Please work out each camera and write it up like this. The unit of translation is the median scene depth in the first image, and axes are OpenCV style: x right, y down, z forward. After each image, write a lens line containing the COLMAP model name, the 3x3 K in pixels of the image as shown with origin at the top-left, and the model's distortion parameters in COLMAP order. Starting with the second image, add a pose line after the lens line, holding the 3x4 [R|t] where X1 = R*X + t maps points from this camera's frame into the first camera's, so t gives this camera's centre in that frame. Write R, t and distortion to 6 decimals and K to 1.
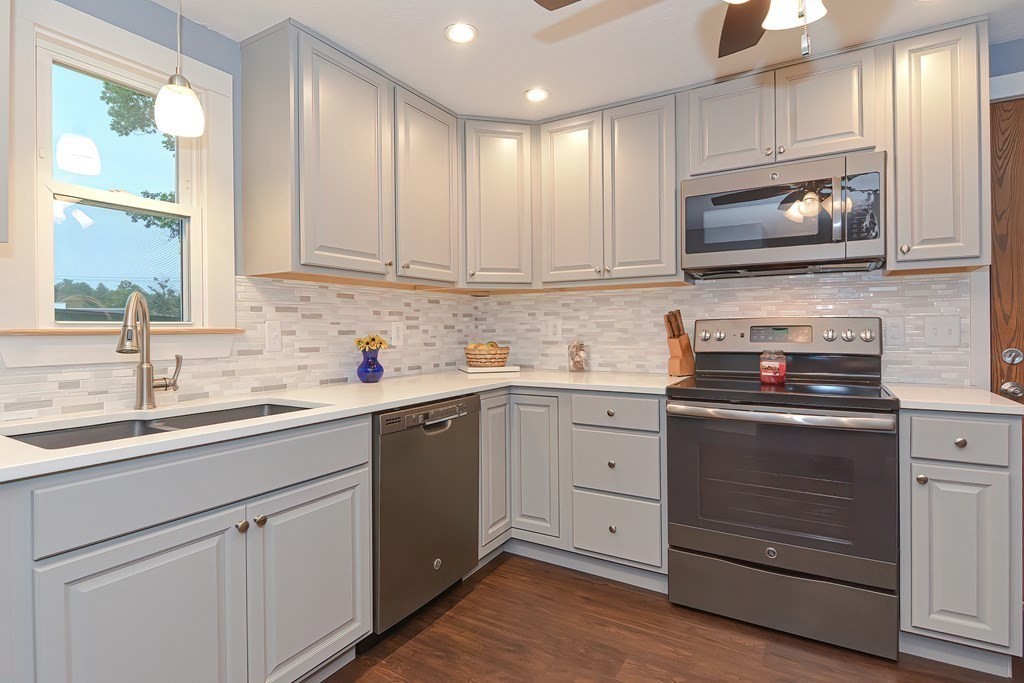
lens RADIAL K [[502.1, 0, 499.6], [0, 502.1, 330.8], [0, 0, 1]] dist [0.003888, -0.008269]
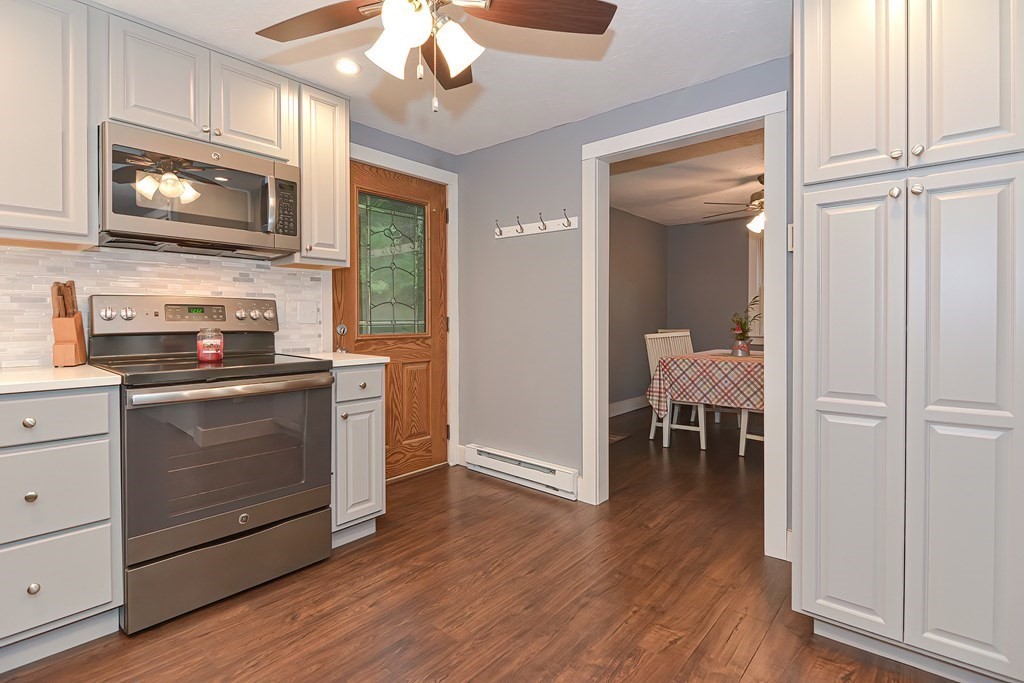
lens RADIAL K [[502.1, 0, 516.1], [0, 502.1, 326.0], [0, 0, 1]] dist [0.003888, -0.008269]
pose [[0.154762, -0.008786, 0.987913, -0.329705], [0.000507, 0.999961, 0.008813, 0.023629], [-0.987952, -0.000863, 0.154760, 0.222192]]
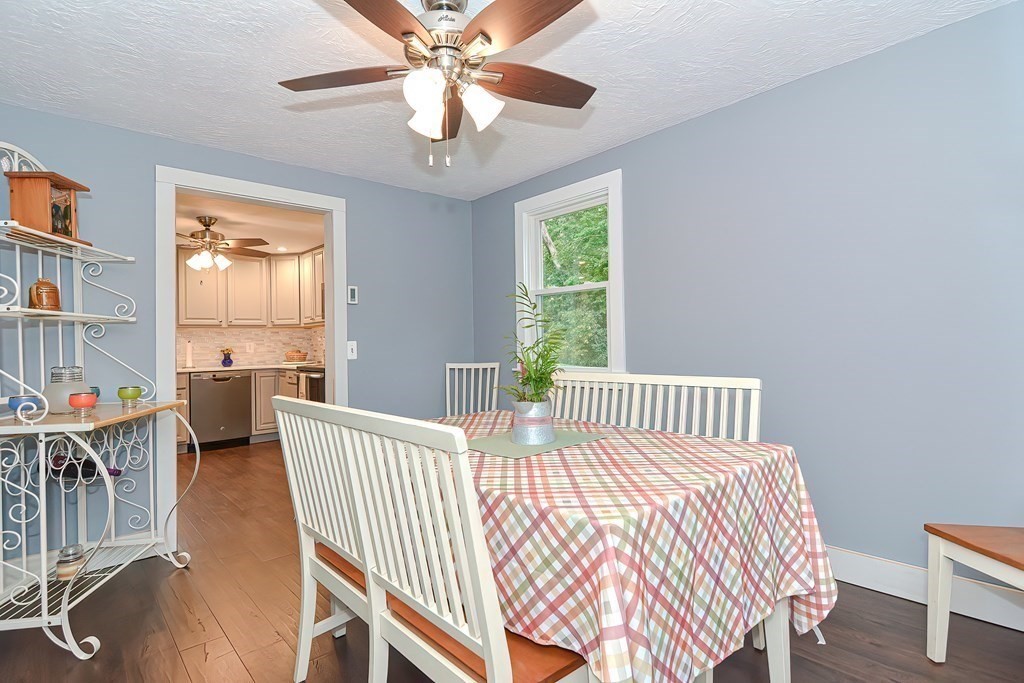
lens RADIAL K [[502.1, 0, 482.7], [0, 502.1, 336.6], [0, 0, 1]] dist [0.003888, -0.008269]
pose [[0.944473, -0.017781, -0.328109, 1.869391], [0.013424, 0.999789, -0.015540, 0.008186], [0.328316, 0.010273, 0.944512, -1.022675]]
